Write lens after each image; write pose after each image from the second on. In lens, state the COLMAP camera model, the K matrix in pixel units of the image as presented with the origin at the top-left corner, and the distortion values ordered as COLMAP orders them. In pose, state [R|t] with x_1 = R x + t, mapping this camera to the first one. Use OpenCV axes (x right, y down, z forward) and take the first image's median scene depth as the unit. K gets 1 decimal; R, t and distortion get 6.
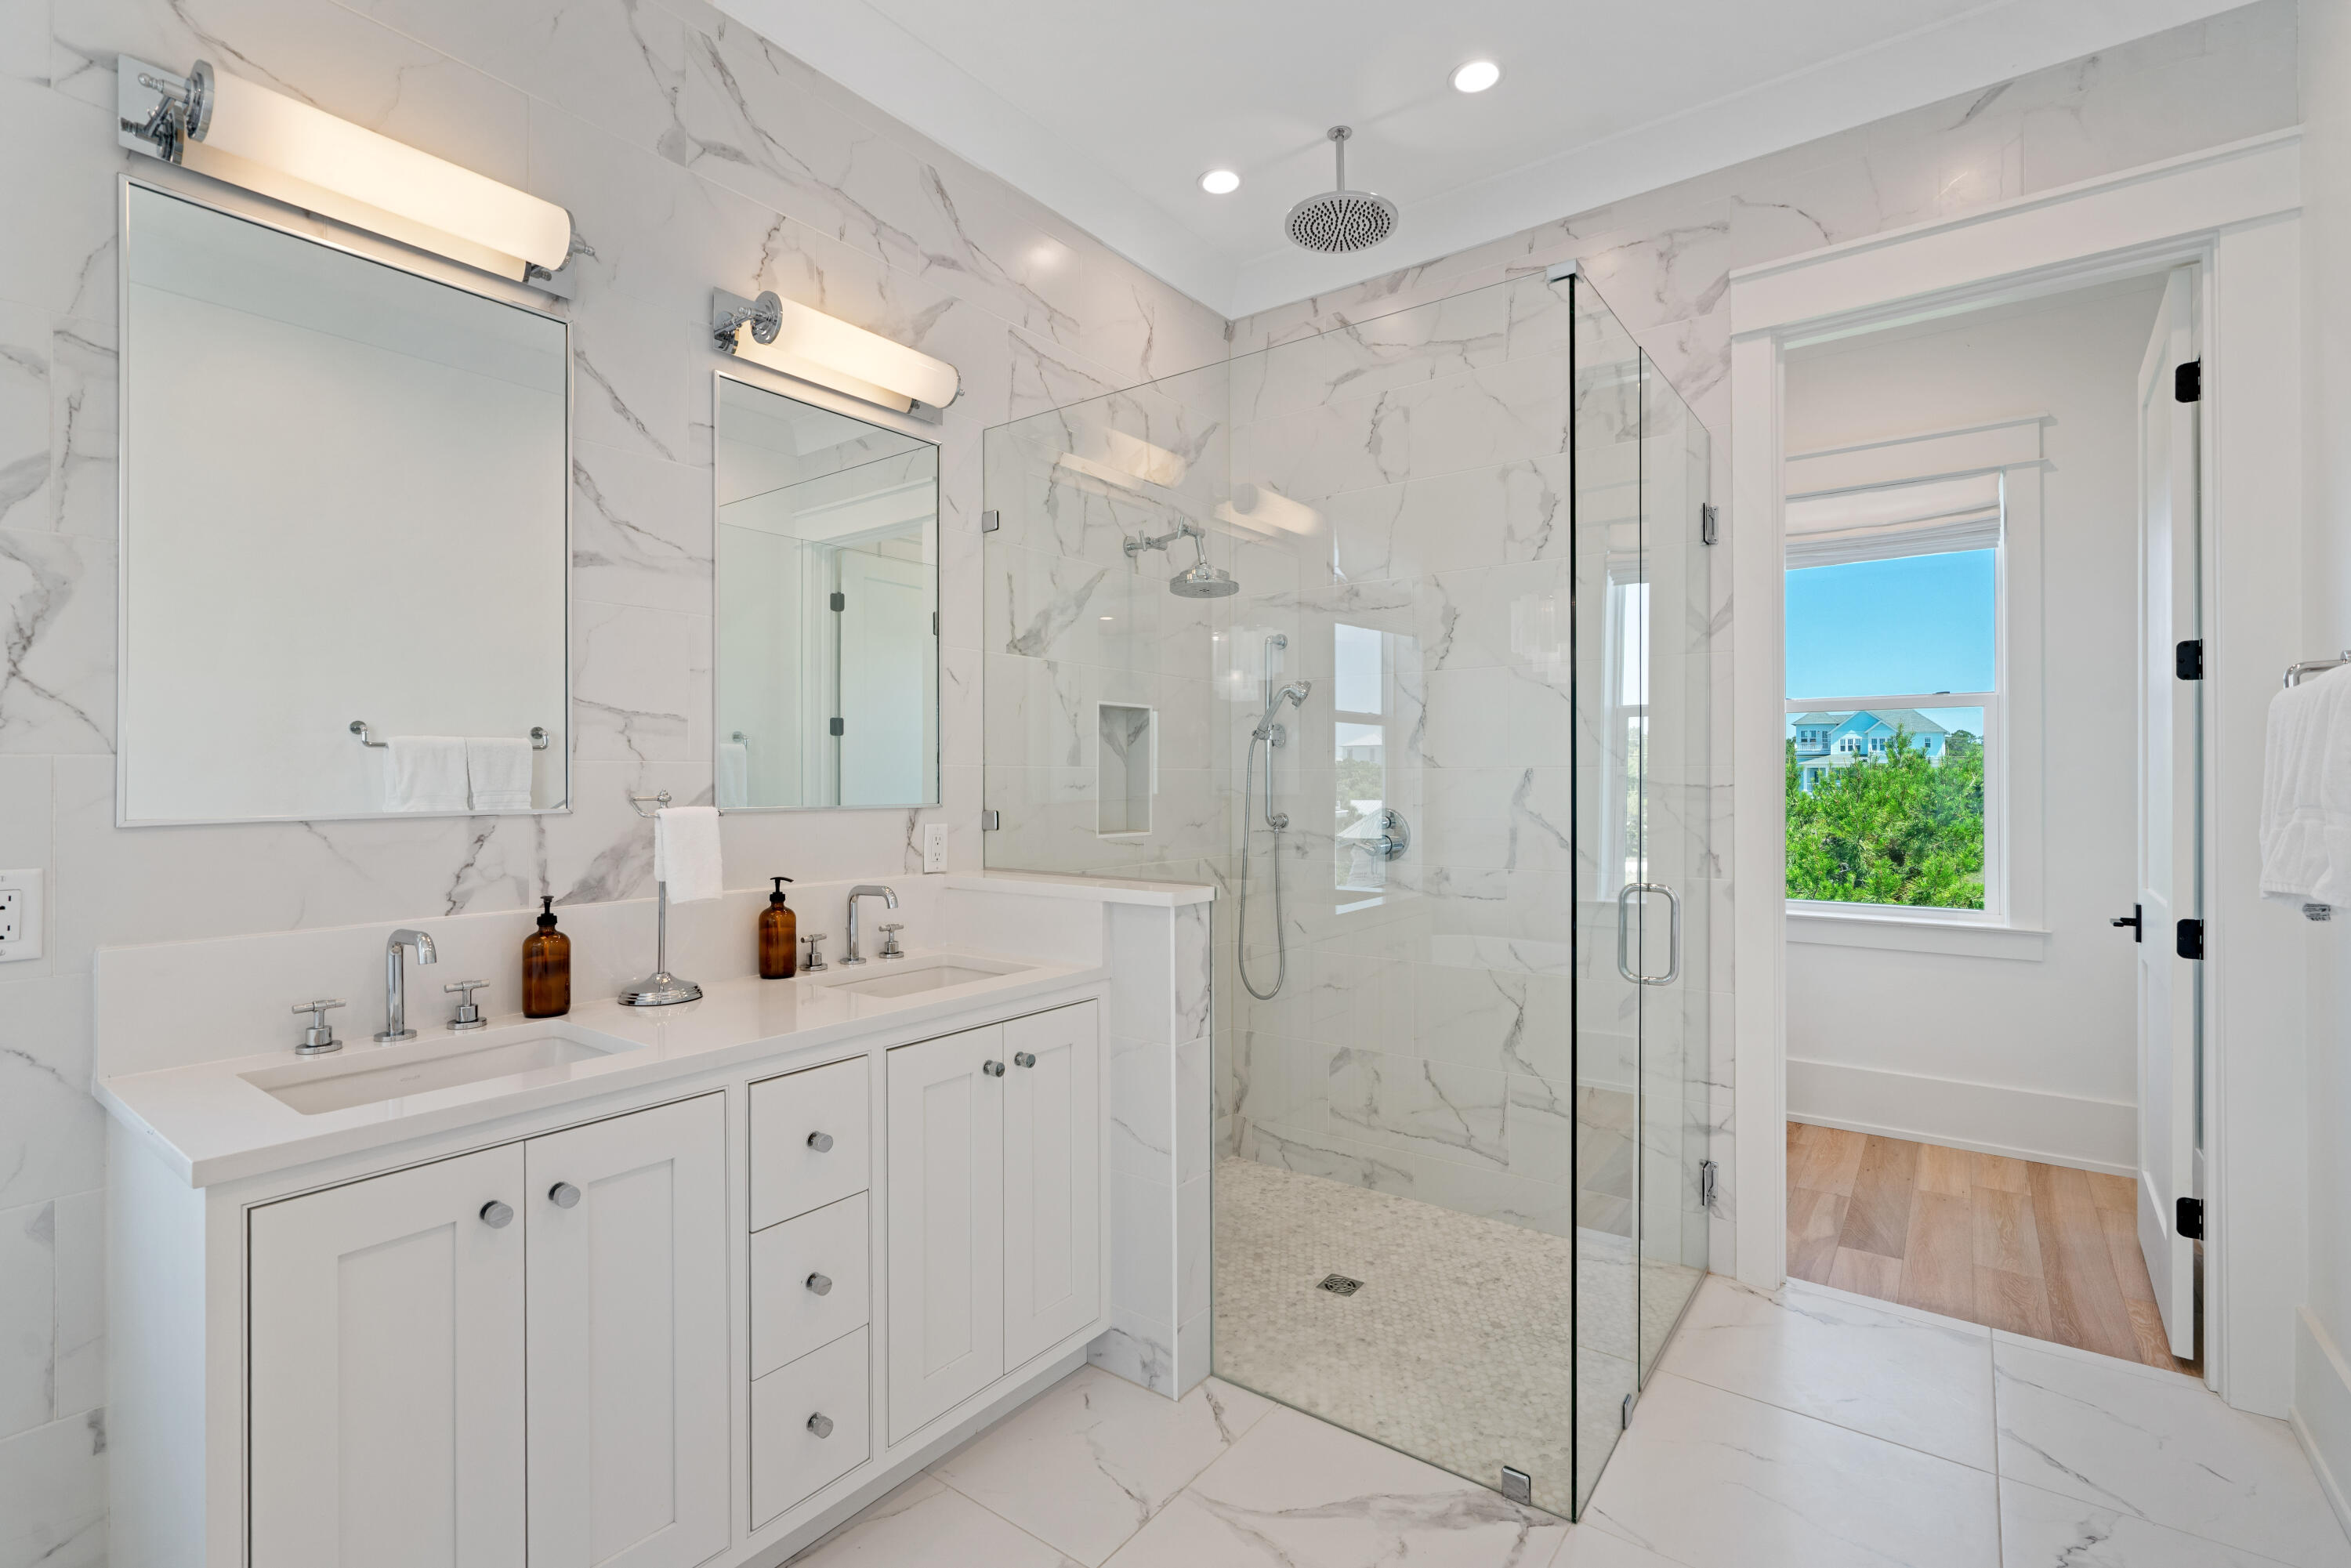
lens RADIAL K [[1072.6, 0, 1167.0], [0, 1072.6, 777.3], [0, 0, 1]] dist [-0.000589, 0.000294]
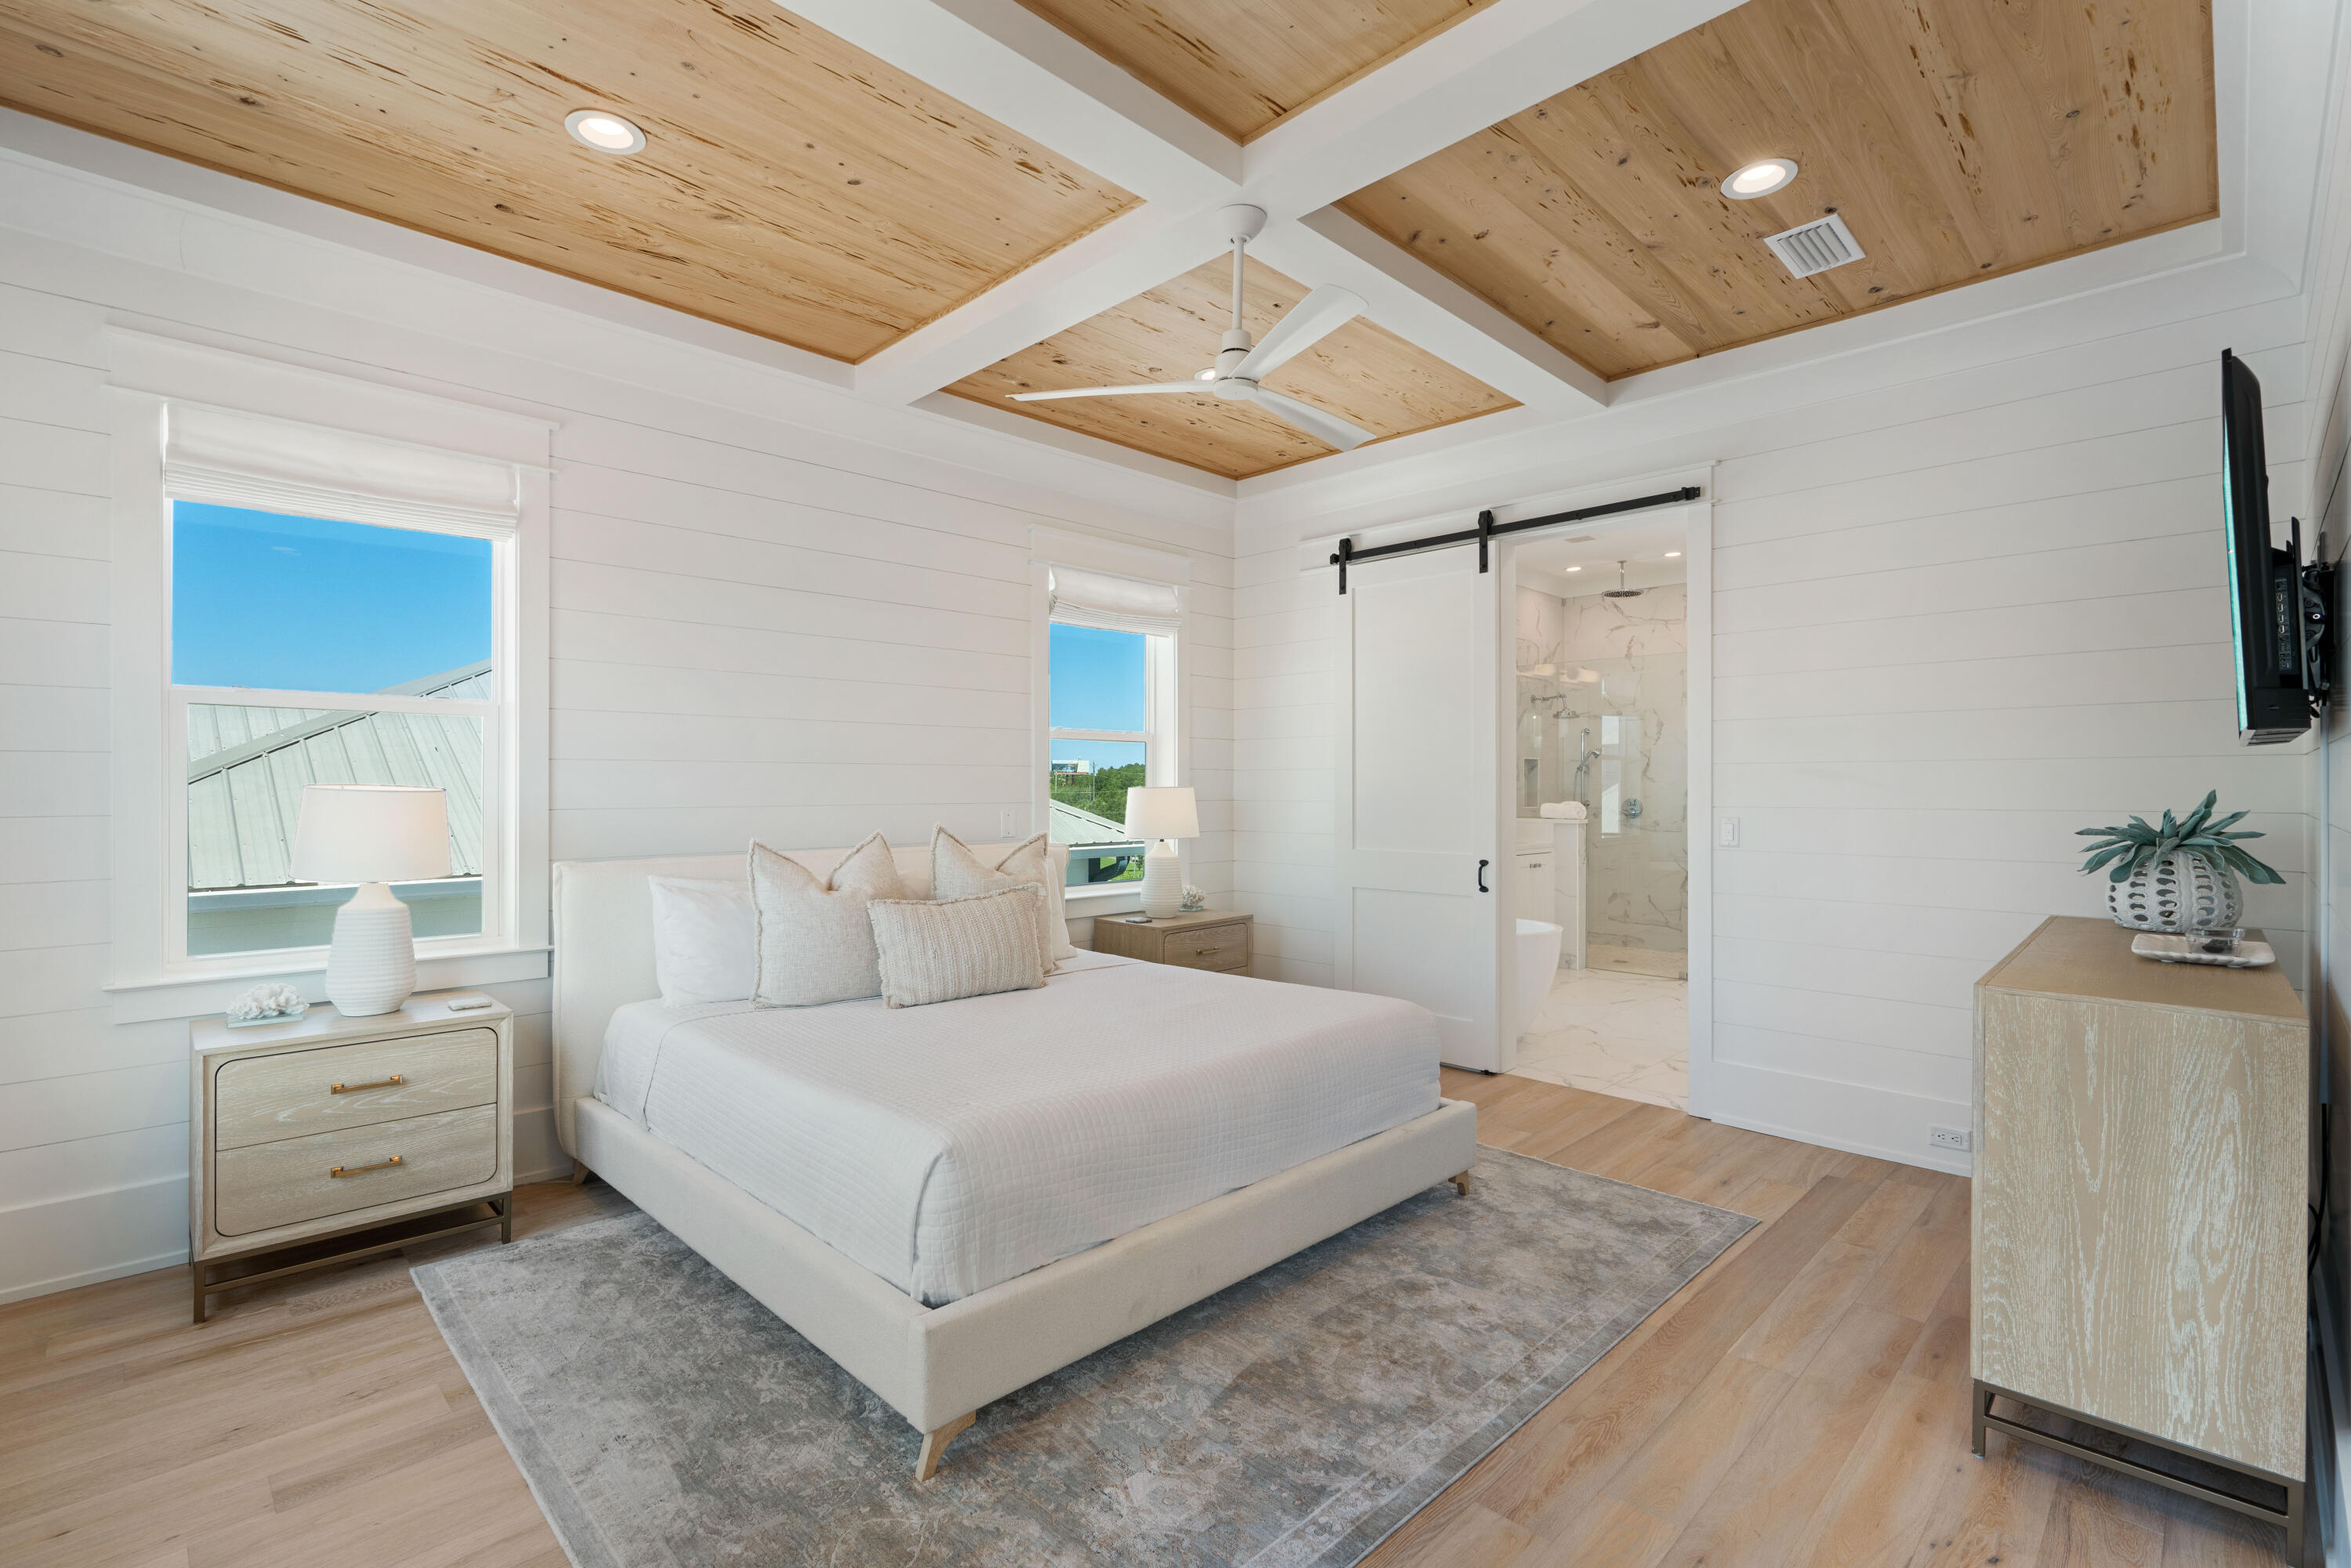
lens RADIAL K [[1072.6, 0, 1167.0], [0, 1072.6, 777.3], [0, 0, 1]] dist [-0.000589, 0.000294]
pose [[0.988881, 0.003849, -0.148662, -0.633548], [-0.003468, 0.999990, 0.002817, -0.029066], [0.148671, -0.002270, 0.988884, -2.087320]]
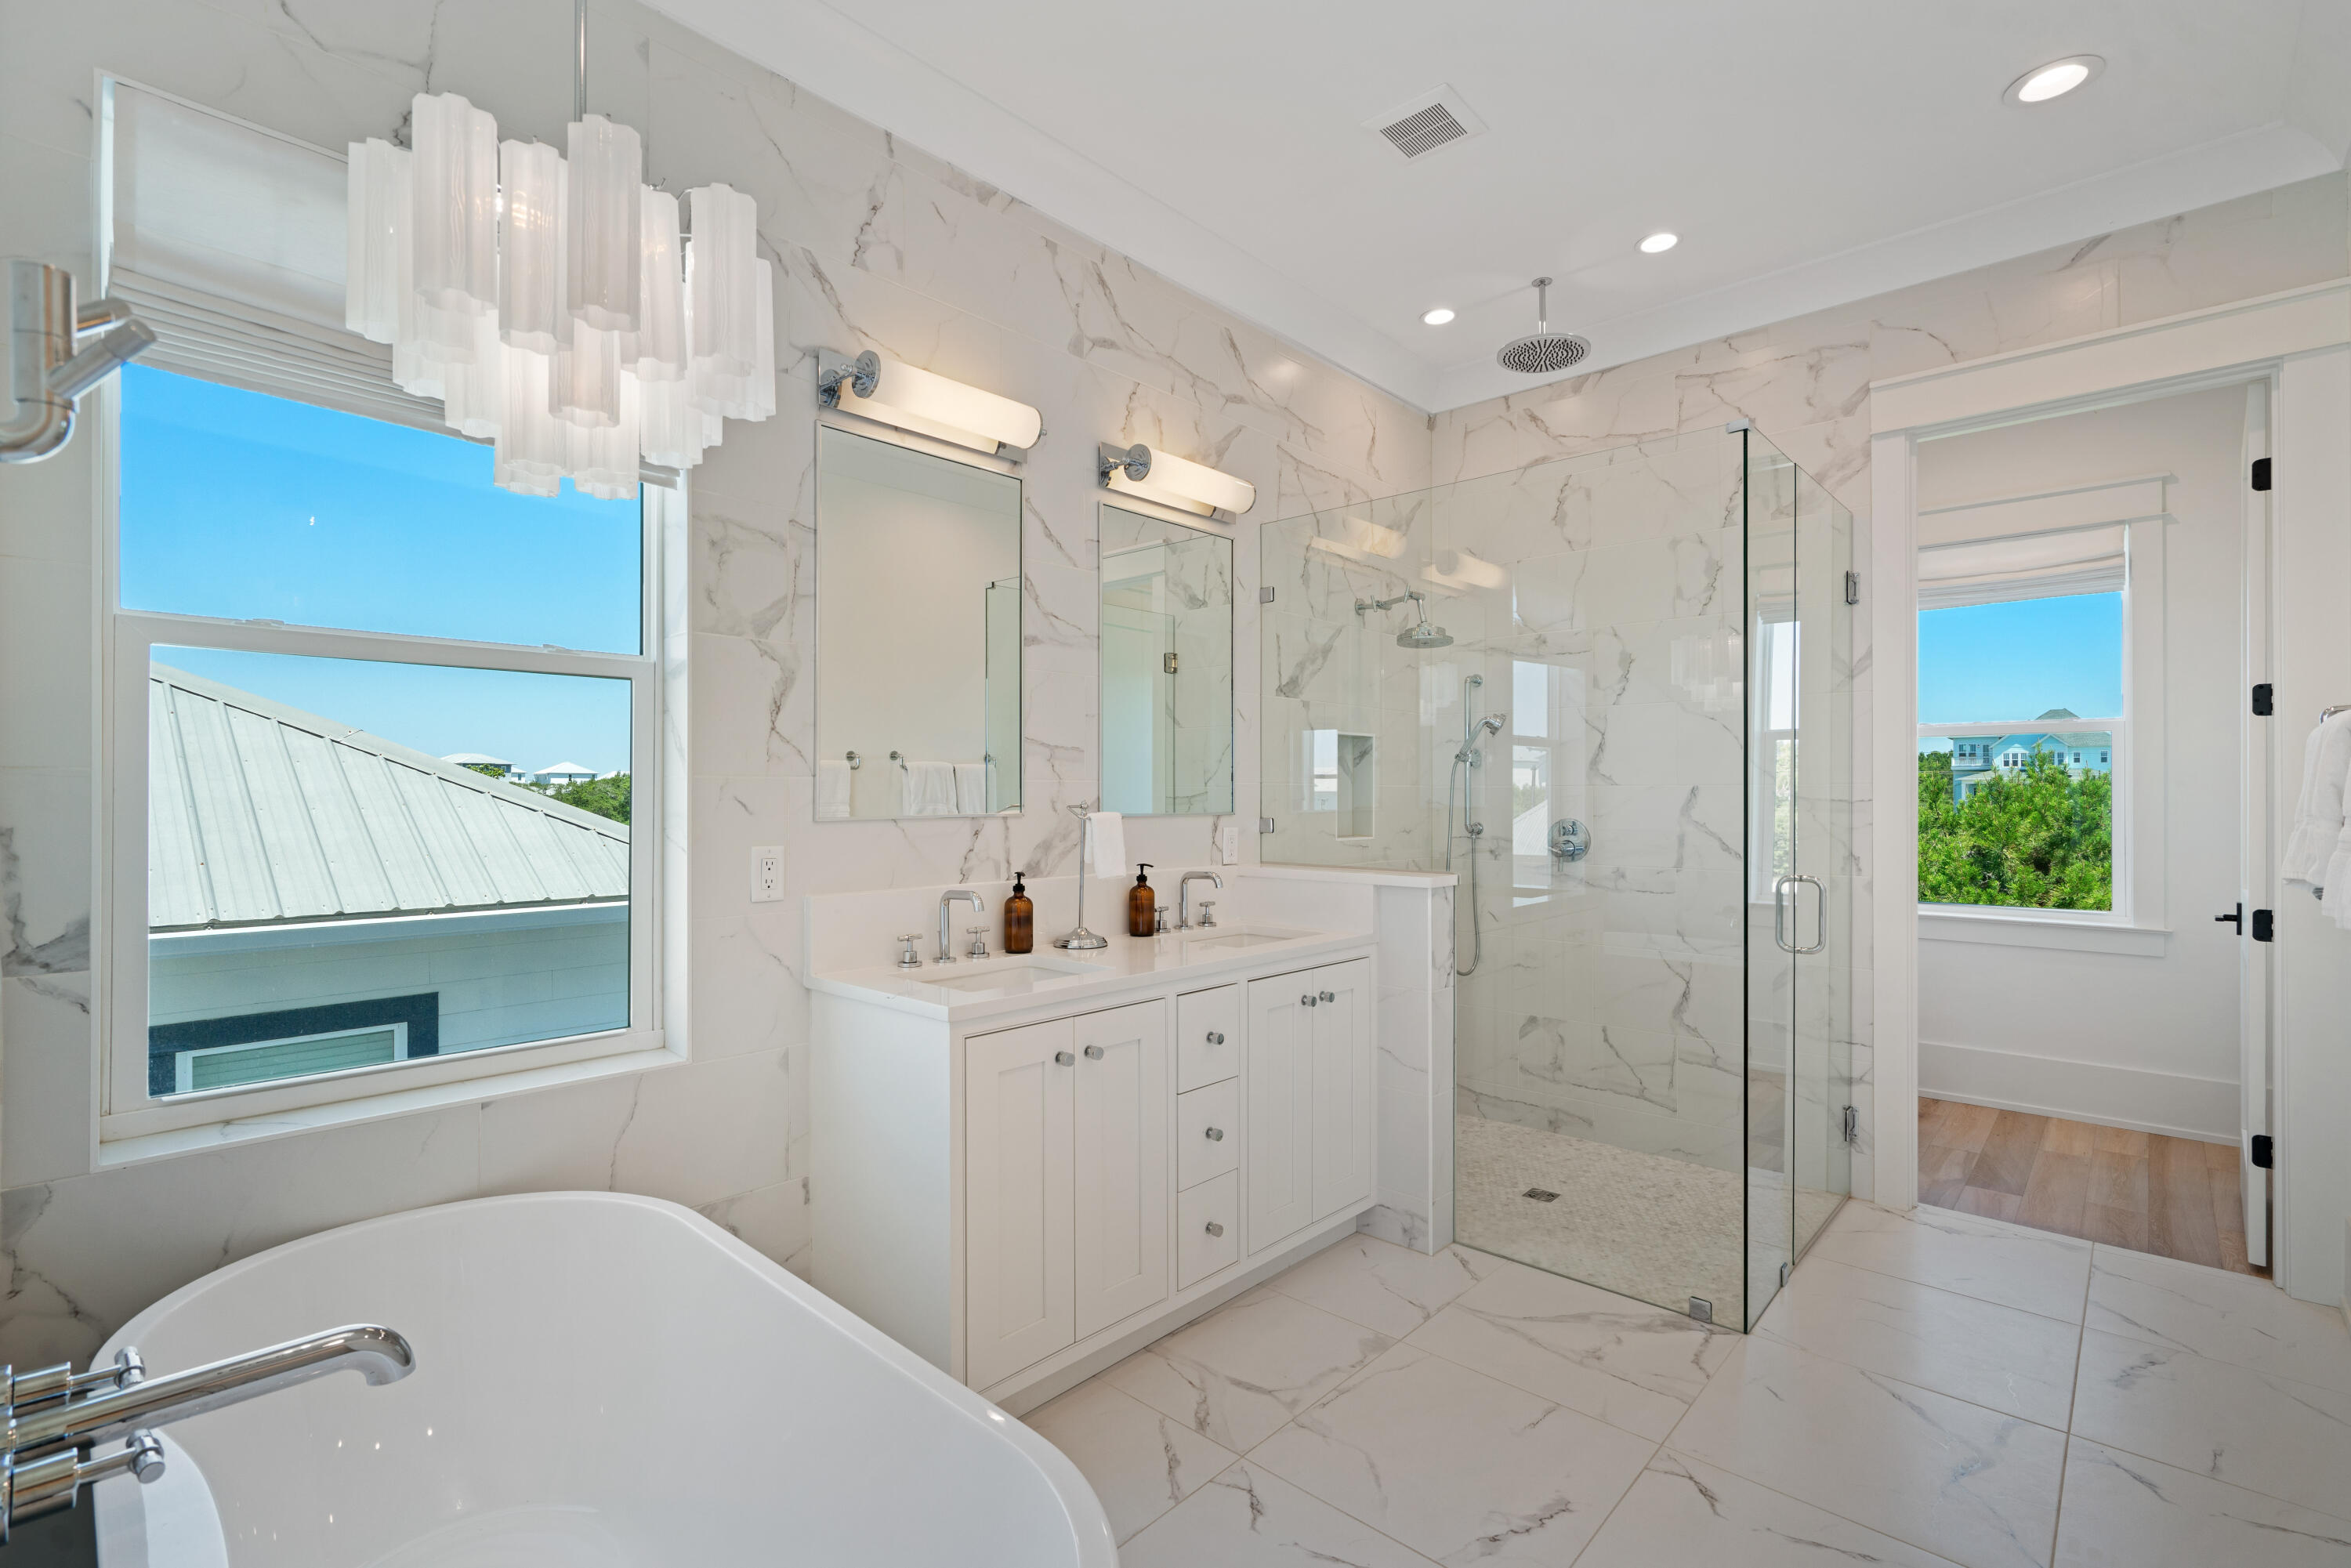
lens RADIAL K [[1060.3, 0, 1180.9], [0, 1060.3, 790.6], [0, 0, 1]] dist [0.000706, 0.001020]
pose [[0.995171, 0.002343, -0.098125, -0.141395], [-0.002491, 0.999996, -0.001377, 0.000162], [0.098121, 0.001615, 0.995173, -0.288189]]
